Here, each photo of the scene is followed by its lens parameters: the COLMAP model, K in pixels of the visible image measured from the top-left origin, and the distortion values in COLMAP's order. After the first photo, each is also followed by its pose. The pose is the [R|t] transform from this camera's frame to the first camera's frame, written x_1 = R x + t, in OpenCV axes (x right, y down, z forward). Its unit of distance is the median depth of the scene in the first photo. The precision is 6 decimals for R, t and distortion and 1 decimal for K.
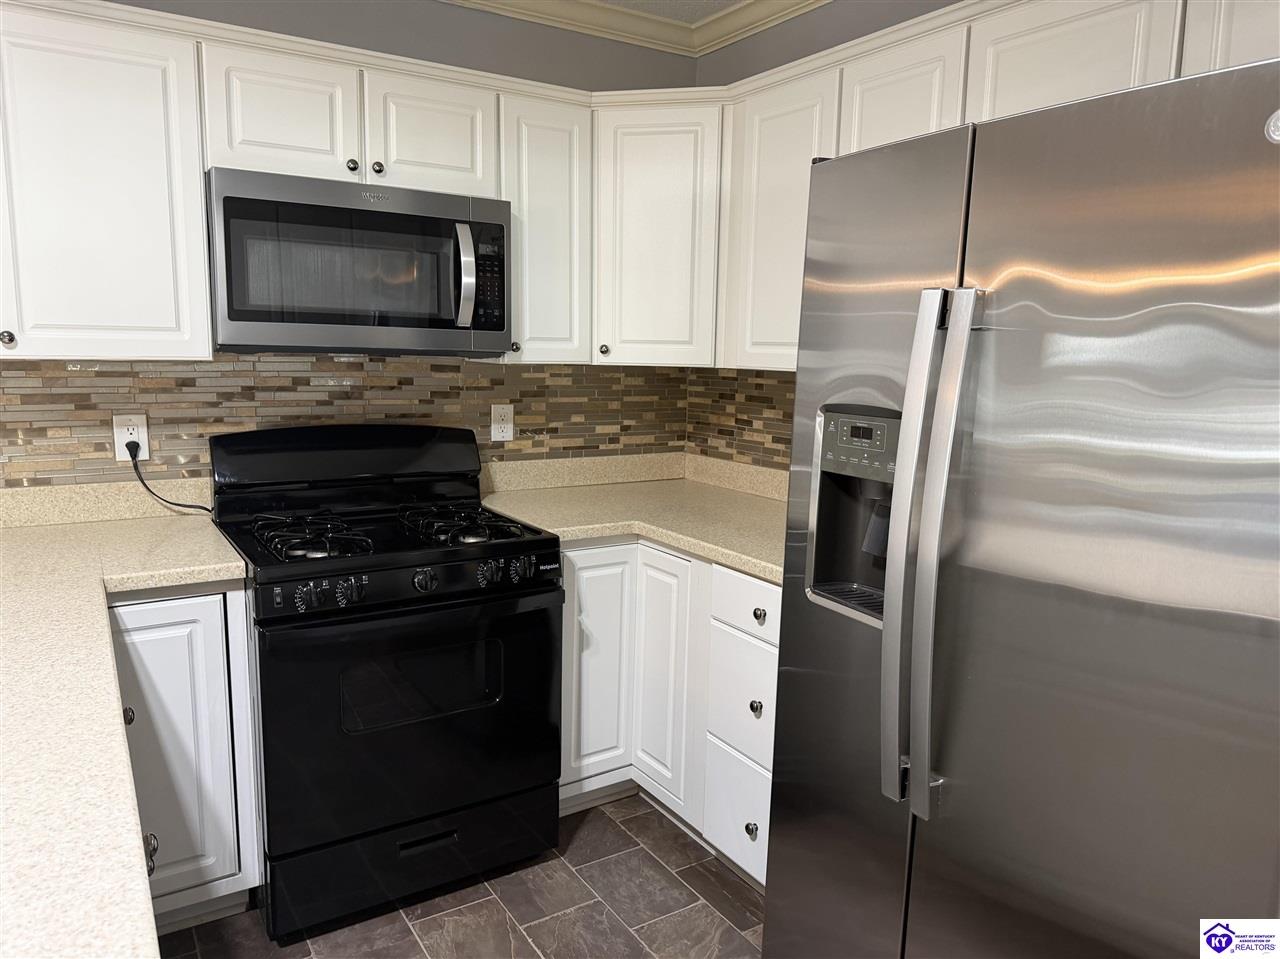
lens RADIAL K [[900.0, 0, 640.0], [0, 900.0, 479.5], [0, 0, 1]] dist [0.116080, -0.196716]
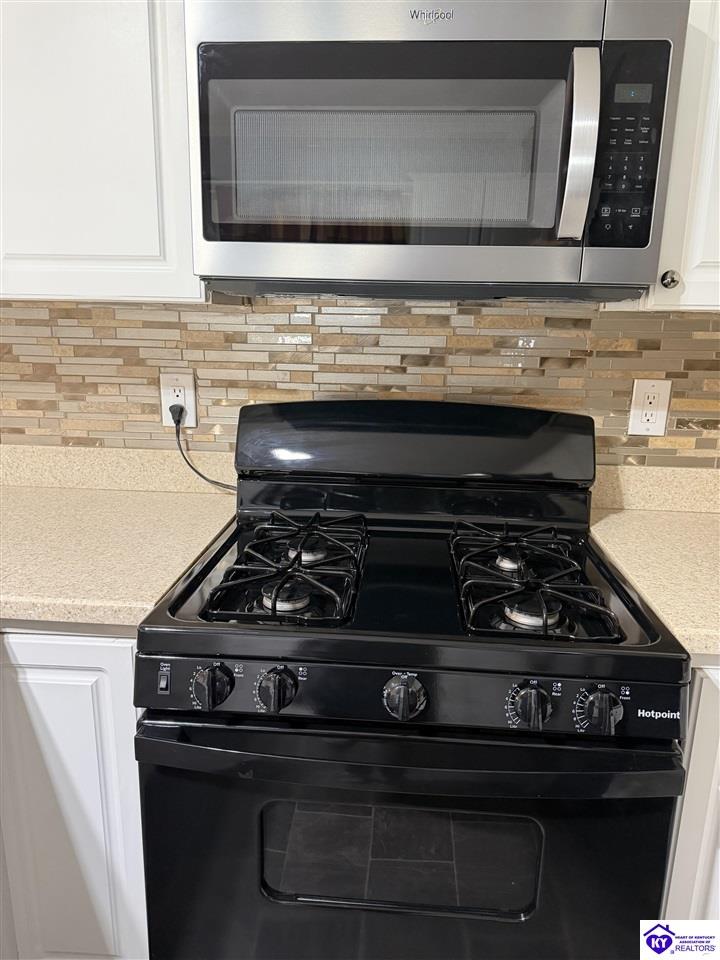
lens RADIAL K [[675.0, 0, 364.4], [0, 675.0, 482.4], [0, 0, 1]] dist [0.116080, -0.196716]
pose [[0.805206, 0.133912, -0.577677, -0.027290], [-0.089694, 0.990464, 0.104579, -0.049497], [0.586172, -0.032393, 0.809539, 0.547046]]
